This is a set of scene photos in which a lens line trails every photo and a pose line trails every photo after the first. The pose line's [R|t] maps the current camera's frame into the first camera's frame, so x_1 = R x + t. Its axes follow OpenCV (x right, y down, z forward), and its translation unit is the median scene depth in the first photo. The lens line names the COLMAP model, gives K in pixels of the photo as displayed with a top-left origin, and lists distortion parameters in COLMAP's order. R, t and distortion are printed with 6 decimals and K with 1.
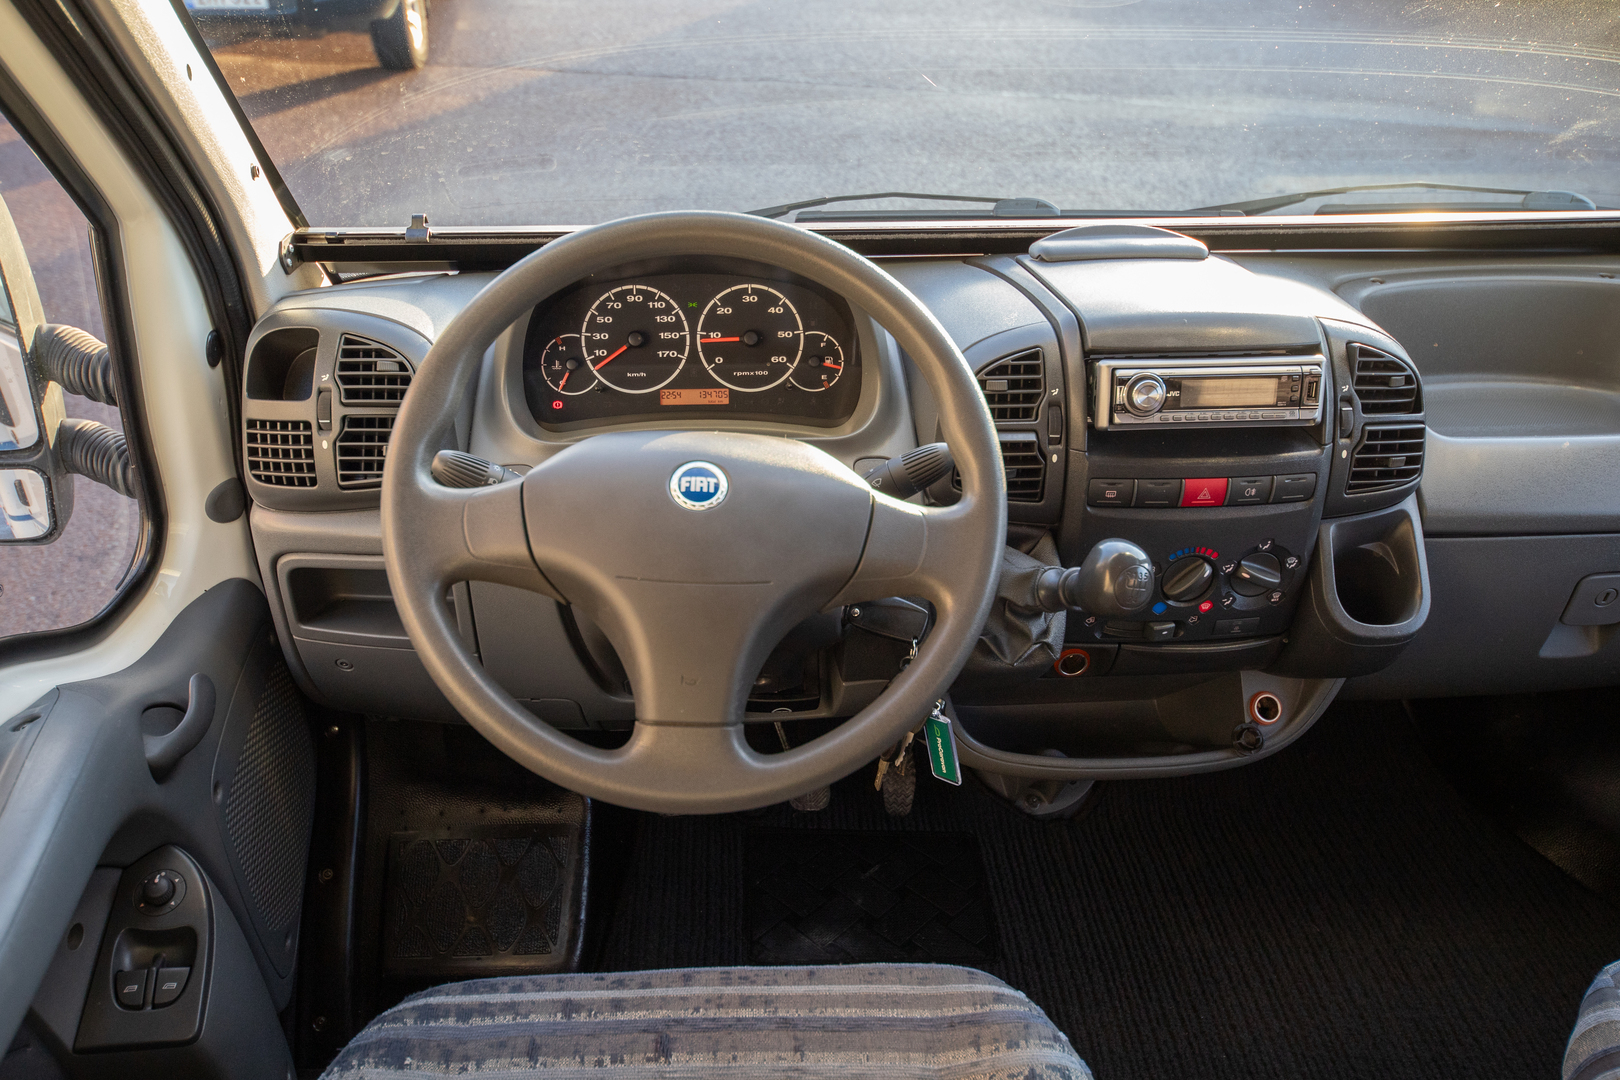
lens RADIAL K [[1149.7, 0, 811.9], [0, 1149.7, 544.0], [0, 0, 1]] dist [0.000783, 0.019379]
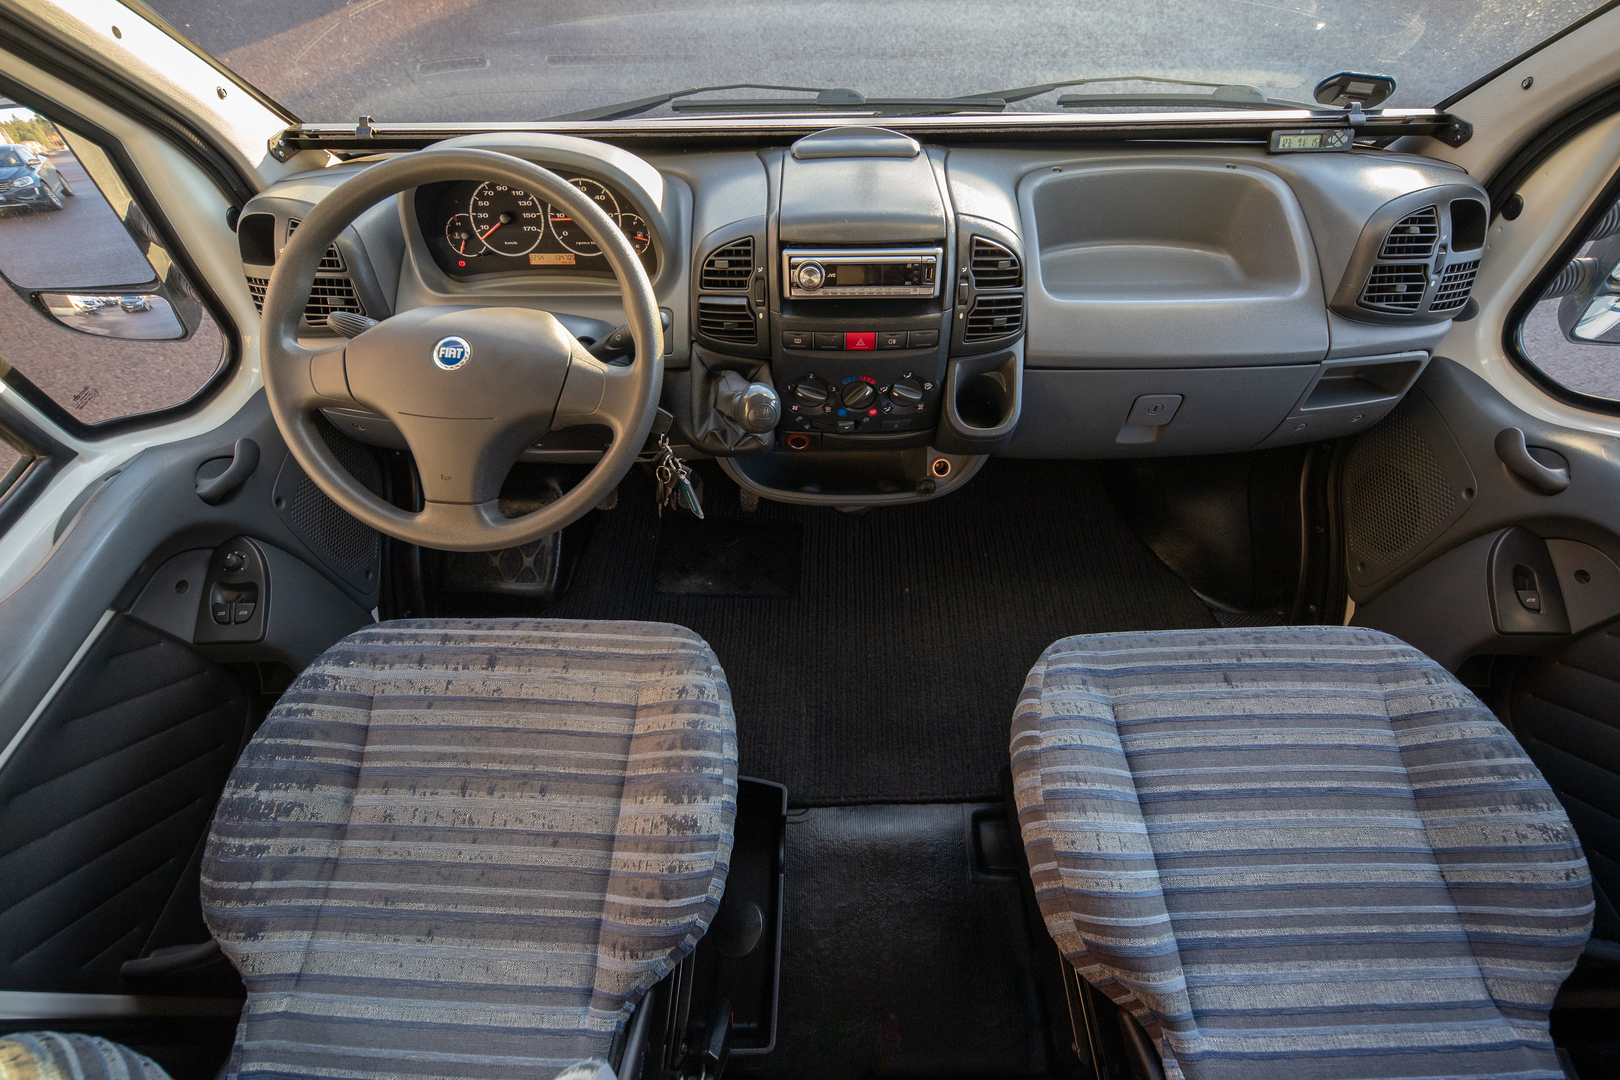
lens RADIAL K [[716.5, 0, 807.5], [0, 716.5, 531.1], [0, 0, 1]] dist [0.009218, -0.000672]
pose [[0.996976, 0.045502, -0.062996, 0.347119], [-0.023209, 0.947997, 0.317433, -0.107888], [0.074163, -0.315011, 0.946186, 0.018488]]
